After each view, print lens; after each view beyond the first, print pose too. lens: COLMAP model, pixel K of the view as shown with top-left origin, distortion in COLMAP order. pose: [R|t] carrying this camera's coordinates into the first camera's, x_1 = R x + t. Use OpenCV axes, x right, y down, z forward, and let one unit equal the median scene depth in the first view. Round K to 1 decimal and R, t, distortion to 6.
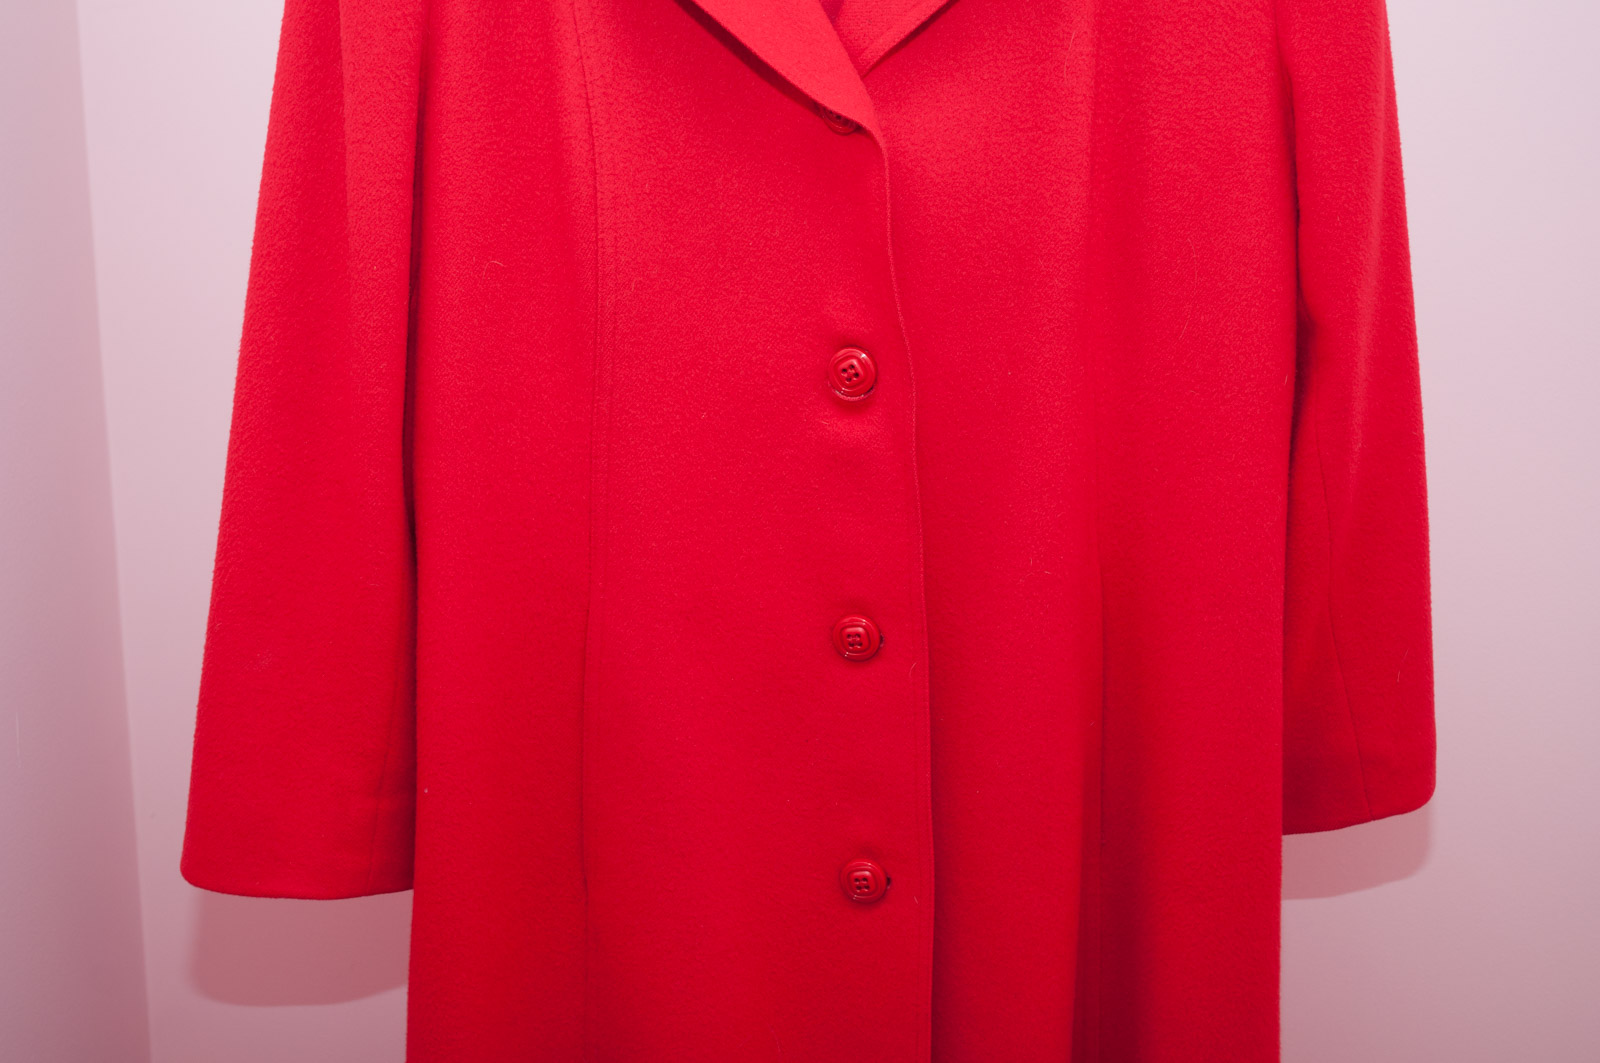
lens RADIAL K [[2653.0, 0, 776.5], [0, 2653.0, 532.4], [0, 0, 1]] dist [-0.019703, 0.000000]
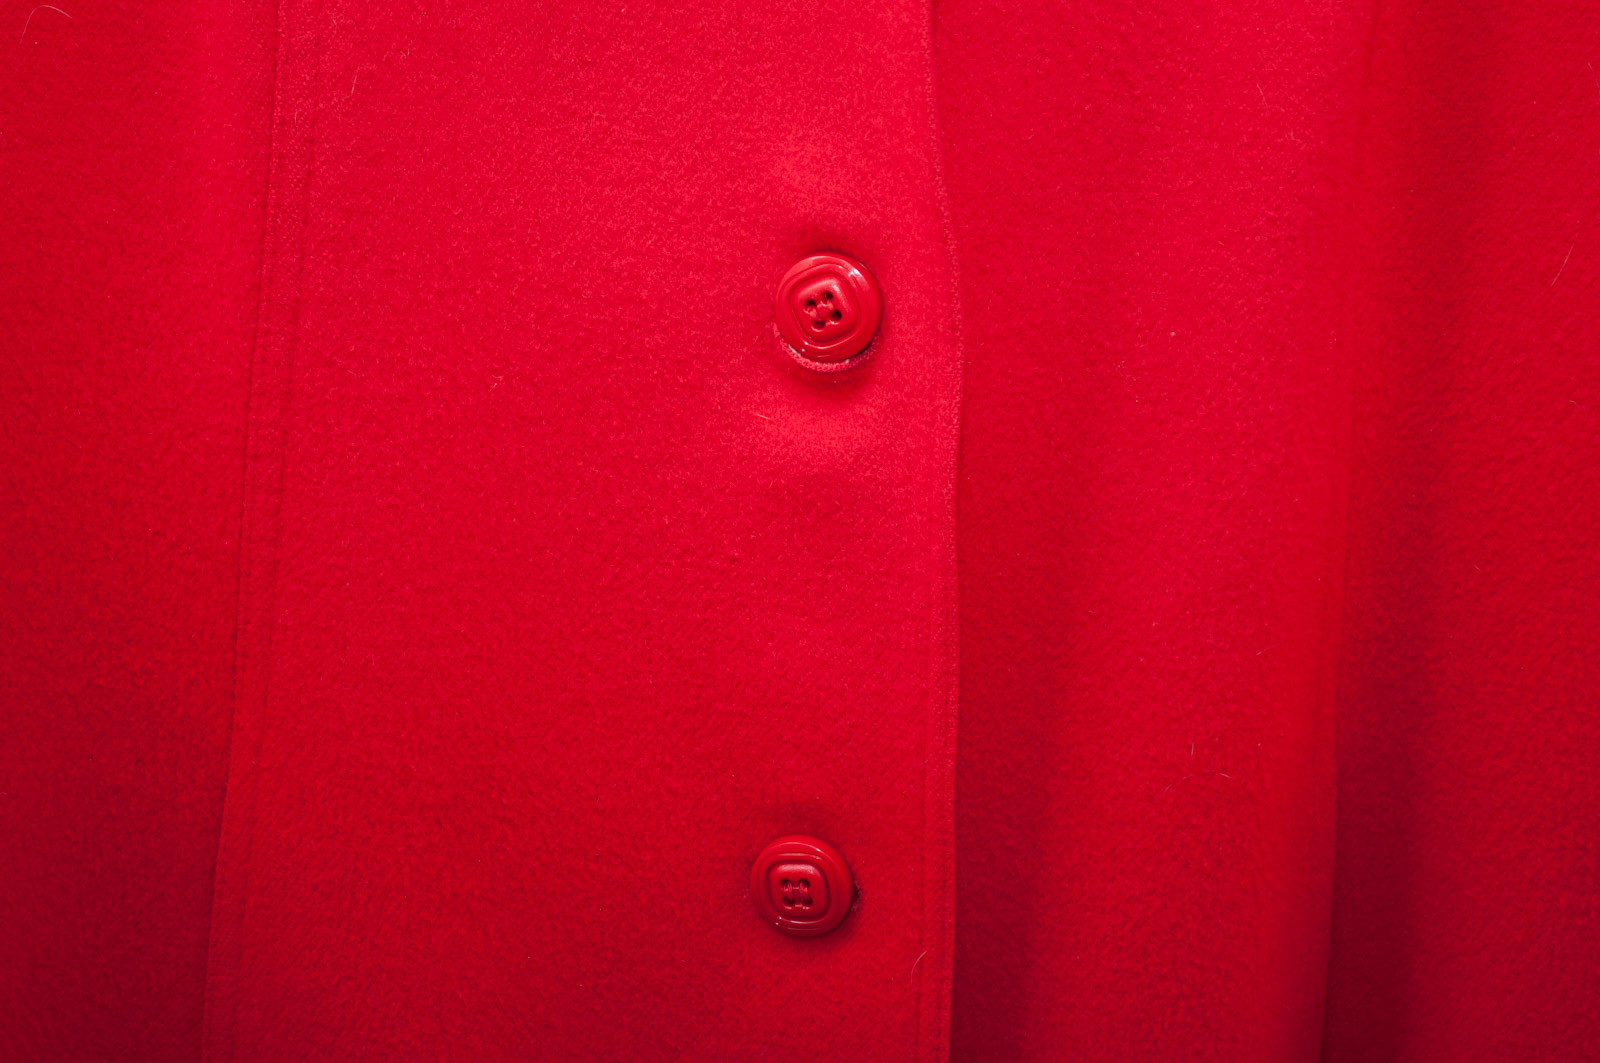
lens RADIAL K [[3904.1, 0, 799.0], [0, 3904.1, 532.6], [0, 0, 1]] dist [-0.015546, 0.000000]
pose [[0.997639, 0.068334, 0.006797, 0.021630], [-0.068163, 0.997411, -0.022908, -0.006360], [-0.008344, 0.022391, 0.999714, 0.331060]]
